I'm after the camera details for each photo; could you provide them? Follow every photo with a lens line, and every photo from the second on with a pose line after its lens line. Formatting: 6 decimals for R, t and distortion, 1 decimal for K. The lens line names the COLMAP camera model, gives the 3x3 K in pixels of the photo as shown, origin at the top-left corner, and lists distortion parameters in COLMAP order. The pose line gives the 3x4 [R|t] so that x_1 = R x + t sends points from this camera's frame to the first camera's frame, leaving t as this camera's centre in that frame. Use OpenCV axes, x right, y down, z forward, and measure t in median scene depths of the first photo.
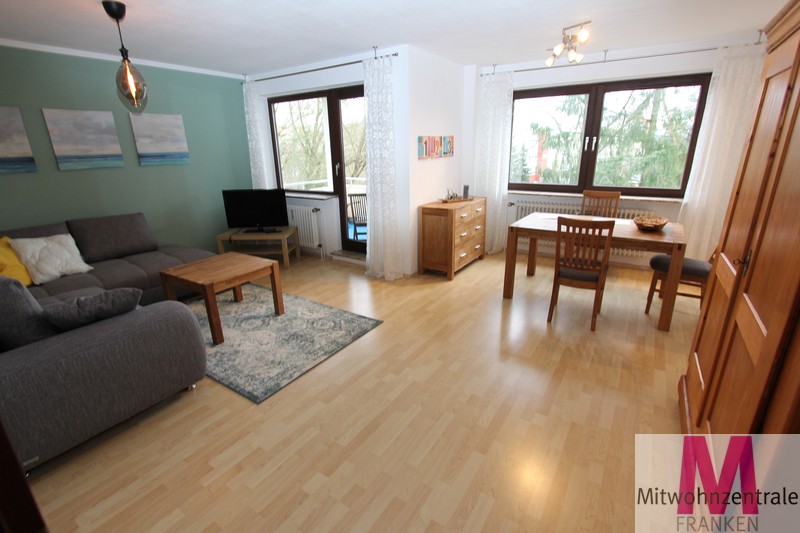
lens RADIAL K [[370.9, 0, 398.1], [0, 370.9, 252.3], [0, 0, 1]] dist [-0.027847, 0.000237]
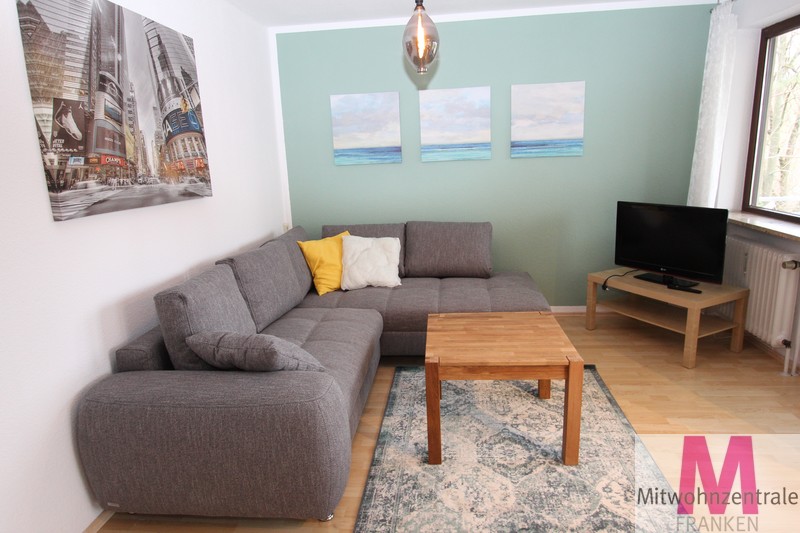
lens RADIAL K [[497.4, 0, 401.0], [0, 497.4, 258.4], [0, 0, 1]] dist [0.000610, 0.001501]
pose [[0.468709, 0.188958, -0.862906, 0.080972], [-0.207808, 0.973025, 0.100195, -0.095938], [0.858562, 0.132356, 0.495332, 0.347248]]
